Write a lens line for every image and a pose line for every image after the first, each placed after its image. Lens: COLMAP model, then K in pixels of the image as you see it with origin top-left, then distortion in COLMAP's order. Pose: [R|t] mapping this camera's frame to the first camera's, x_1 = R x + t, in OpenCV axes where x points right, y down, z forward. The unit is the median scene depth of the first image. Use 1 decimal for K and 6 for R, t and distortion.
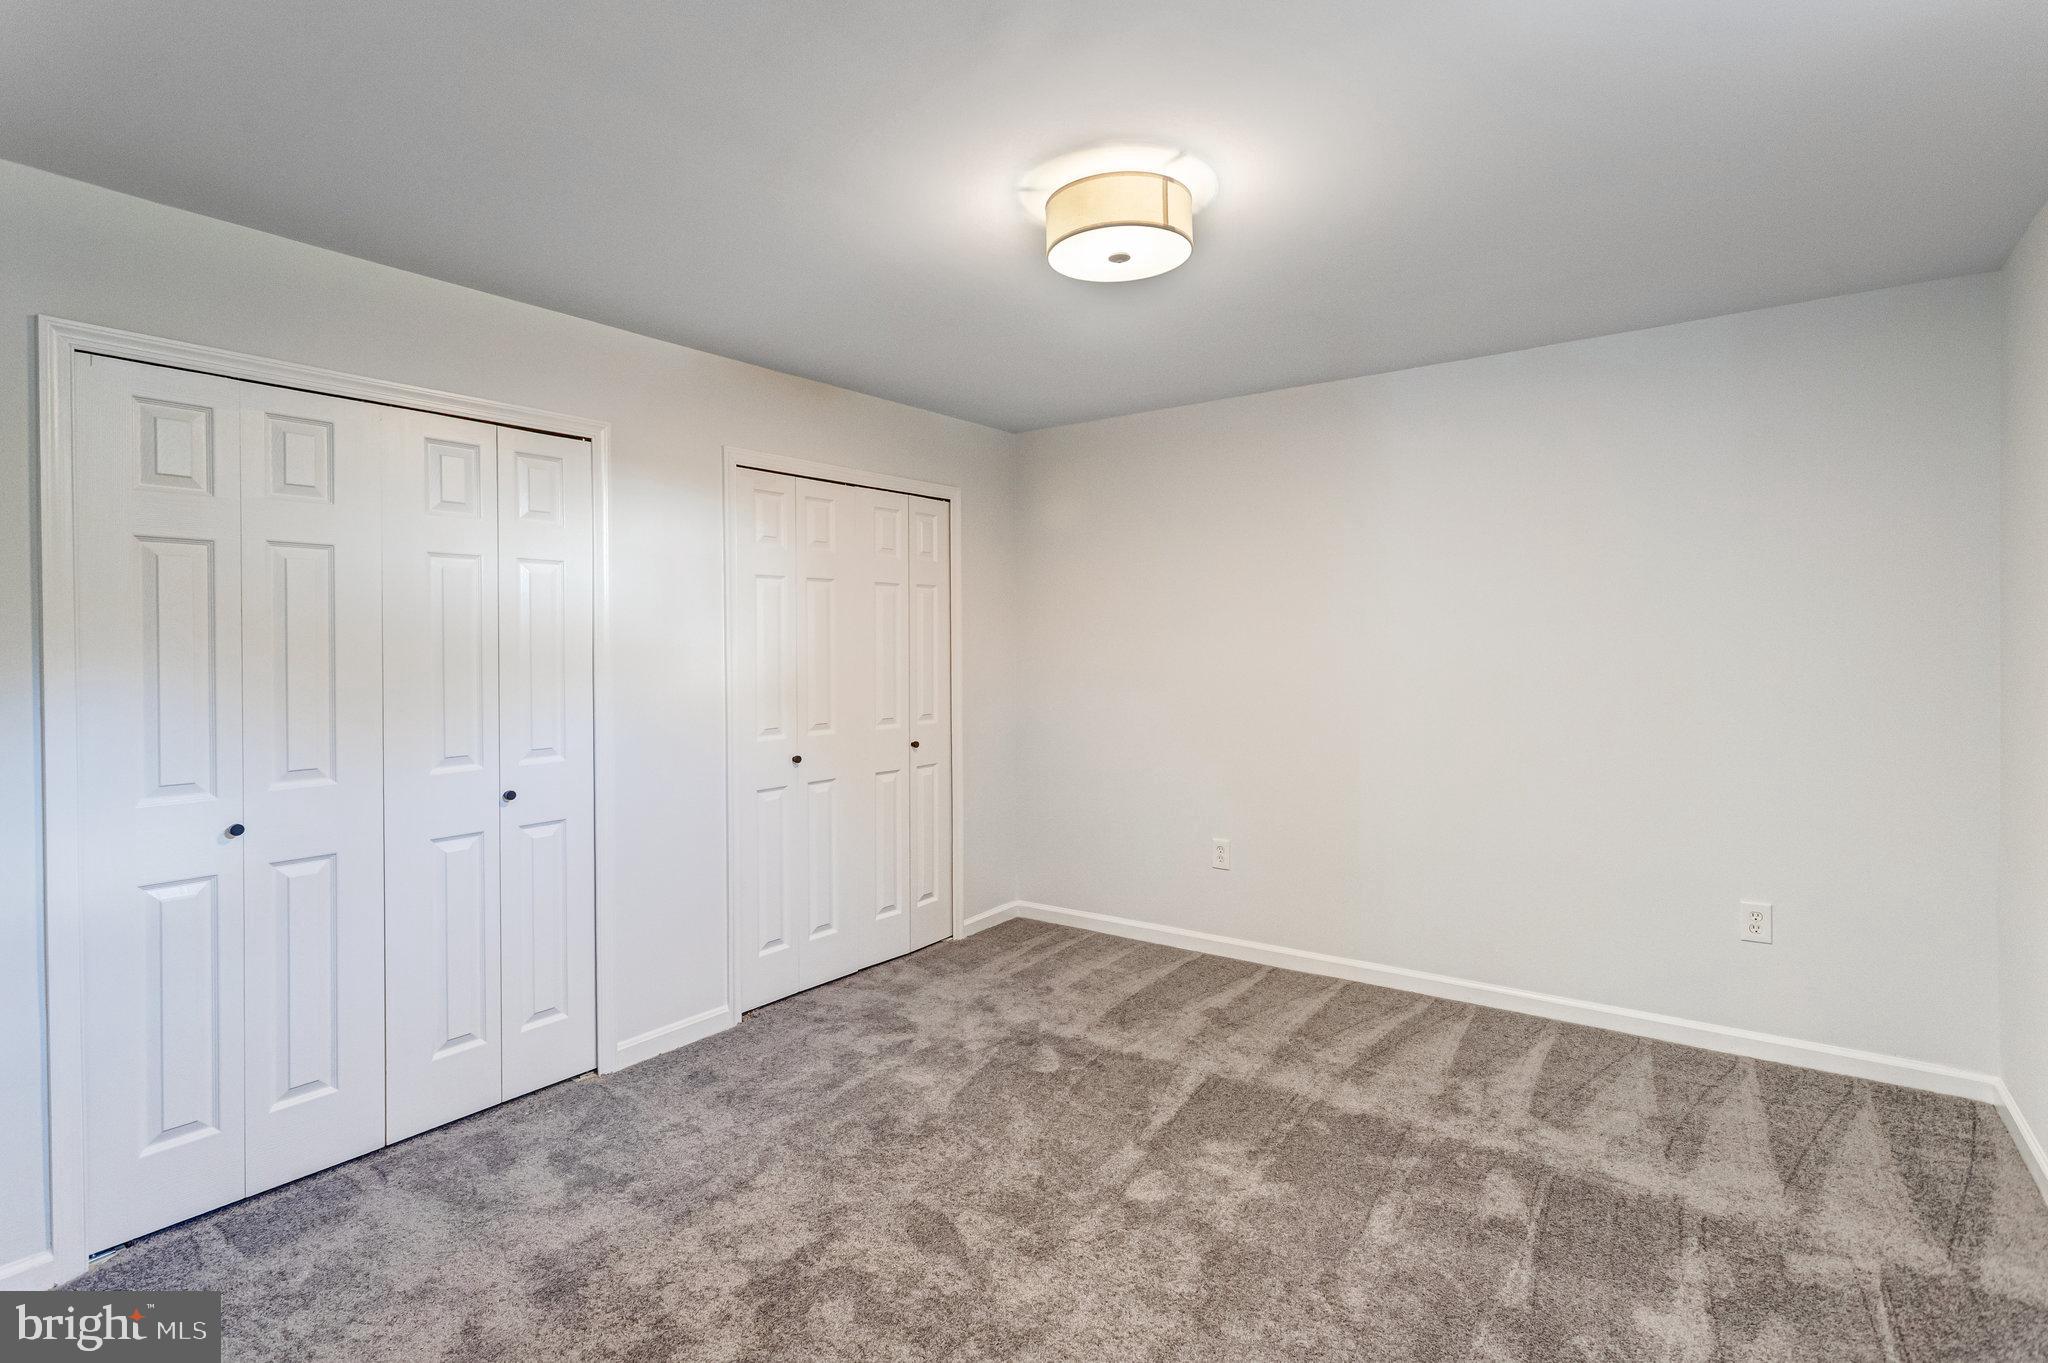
lens RADIAL K [[1006.3, 0, 1026.8], [0, 1006.3, 648.6], [0, 0, 1]] dist [0.000064, 0.000317]
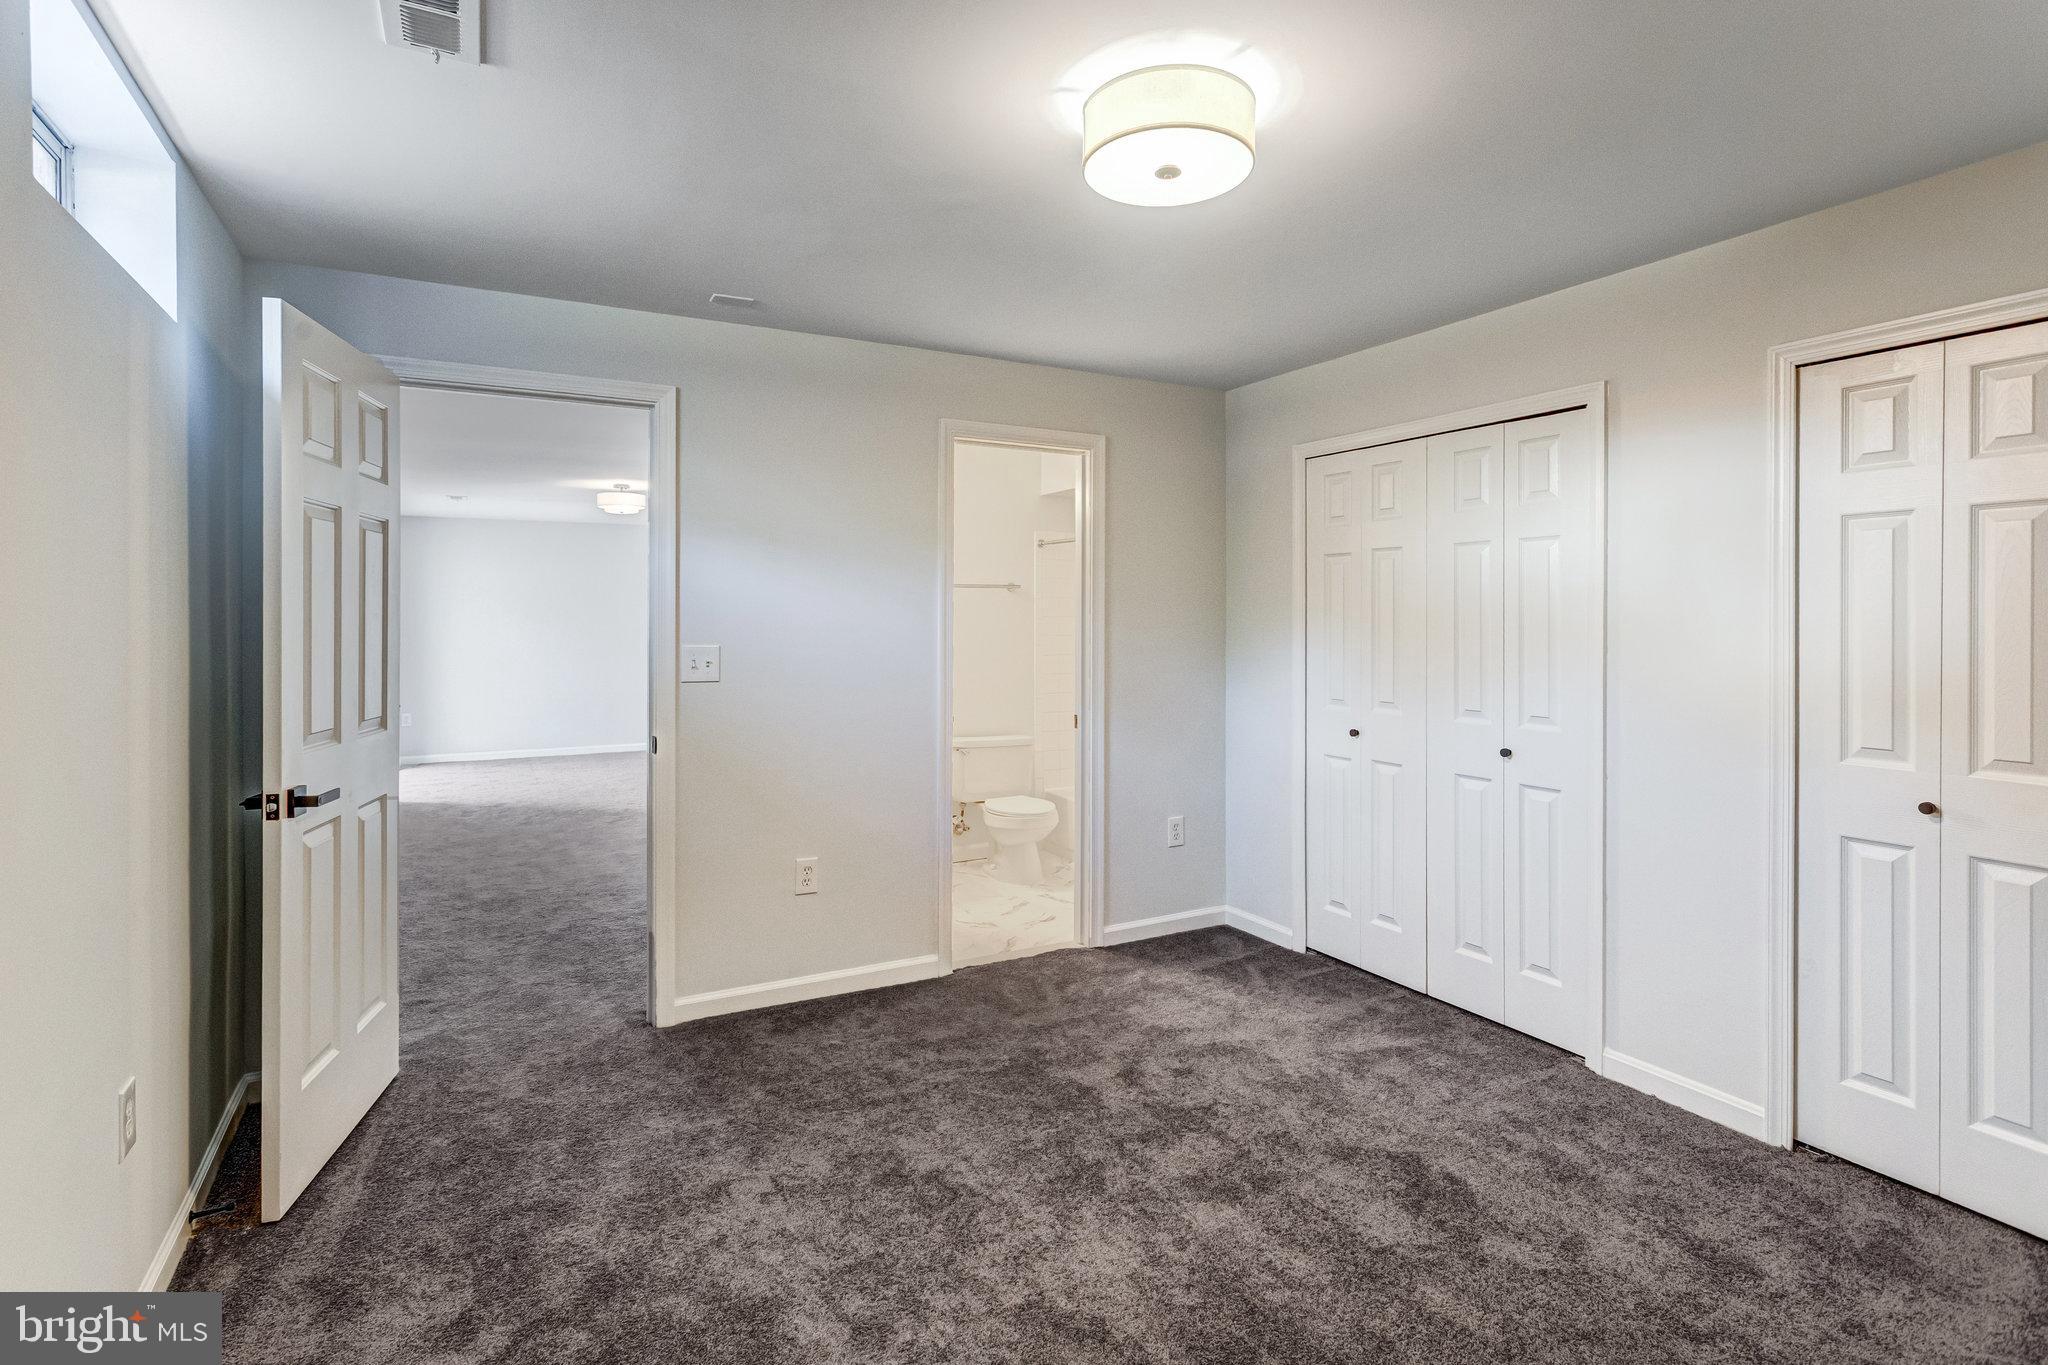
lens RADIAL K [[985.5, 0, 1024.8], [0, 985.5, 616.0], [0, 0, 1]] dist [0.004062, 0.000720]
pose [[-0.422978, 0.003223, -0.906134, 0.706532], [-0.003669, 0.999979, 0.005270, -0.009177], [0.906132, 0.005553, -0.422958, 0.983581]]
